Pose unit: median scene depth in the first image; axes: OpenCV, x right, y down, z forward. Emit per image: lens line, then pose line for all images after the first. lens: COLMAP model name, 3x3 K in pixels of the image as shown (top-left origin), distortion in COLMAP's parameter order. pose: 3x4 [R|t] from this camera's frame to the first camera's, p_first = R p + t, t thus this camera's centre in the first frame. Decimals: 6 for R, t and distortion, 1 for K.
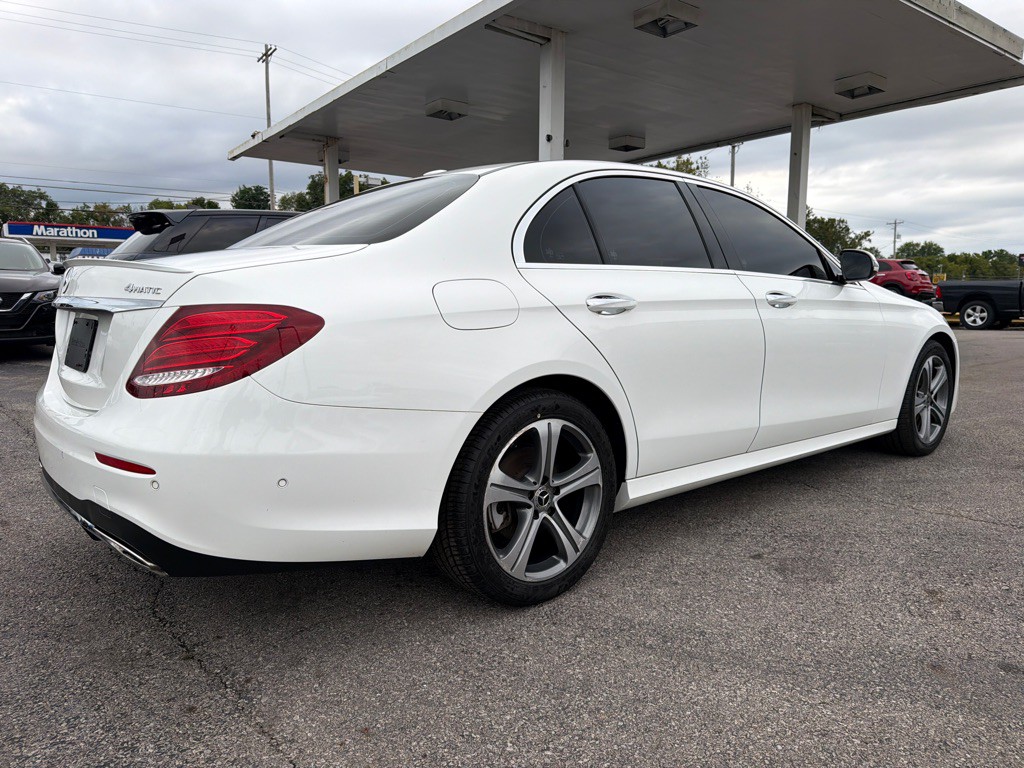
lens RADIAL K [[719.1, 0, 508.4], [0, 719.1, 377.4], [0, 0, 1]] dist [0.076522, -0.109645]
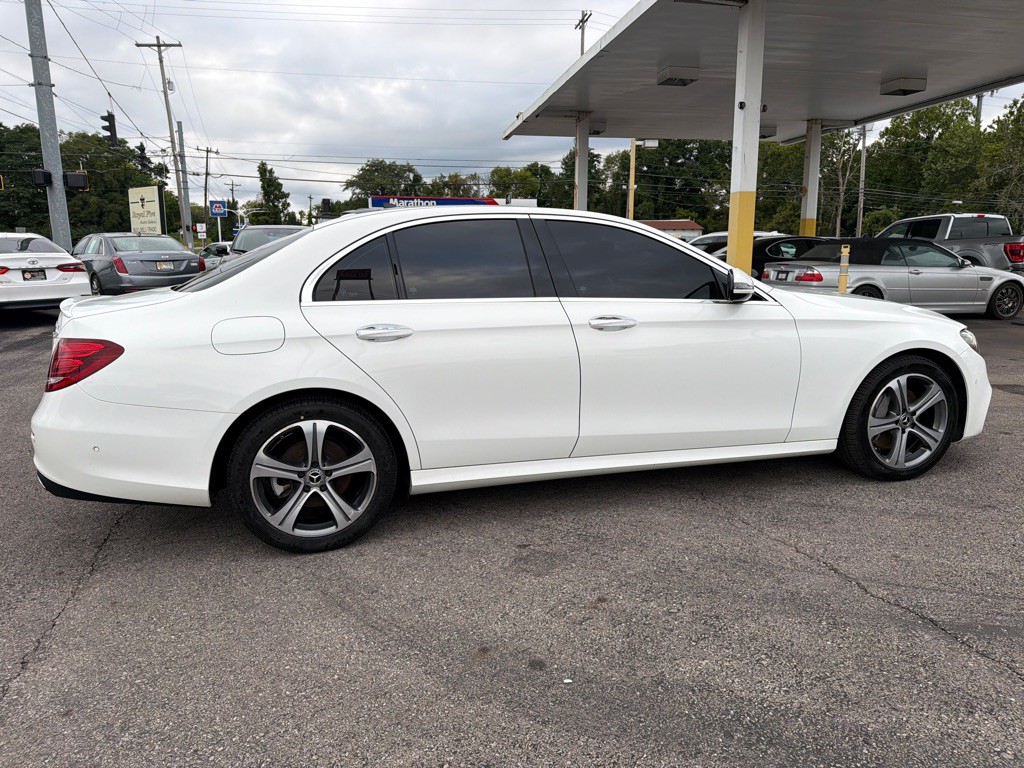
lens RADIAL K [[712.5, 0, 512.0], [0, 712.5, 384.0], [0, 0, 1]] dist [0.080415, -0.107678]
pose [[0.905599, 0.068110, -0.418631, 0.831002], [-0.038022, 0.996085, 0.079808, -0.114708], [0.422428, -0.056356, 0.904643, -0.048758]]
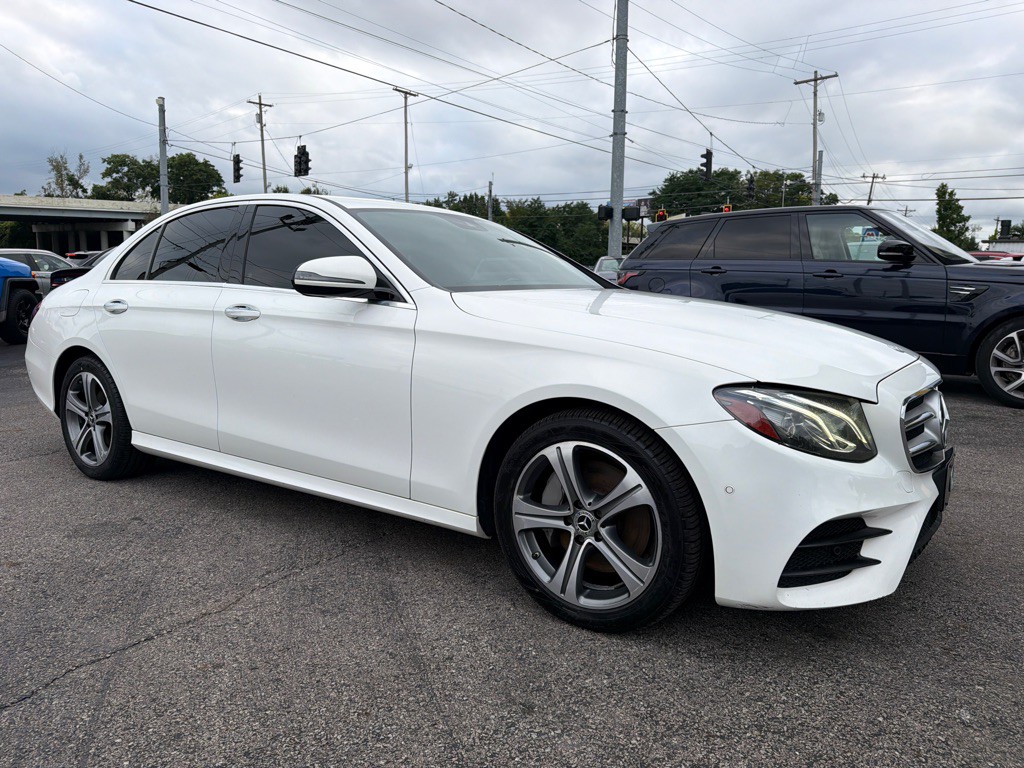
lens RADIAL K [[712.5, 0, 512.0], [0, 712.5, 384.0], [0, 0, 1]] dist [0.080415, -0.107678]
pose [[0.260567, 0.141296, -0.955060, 1.714294], [-0.120214, 0.986282, 0.113117, -0.200440], [0.957942, 0.085337, 0.273978, 1.311419]]
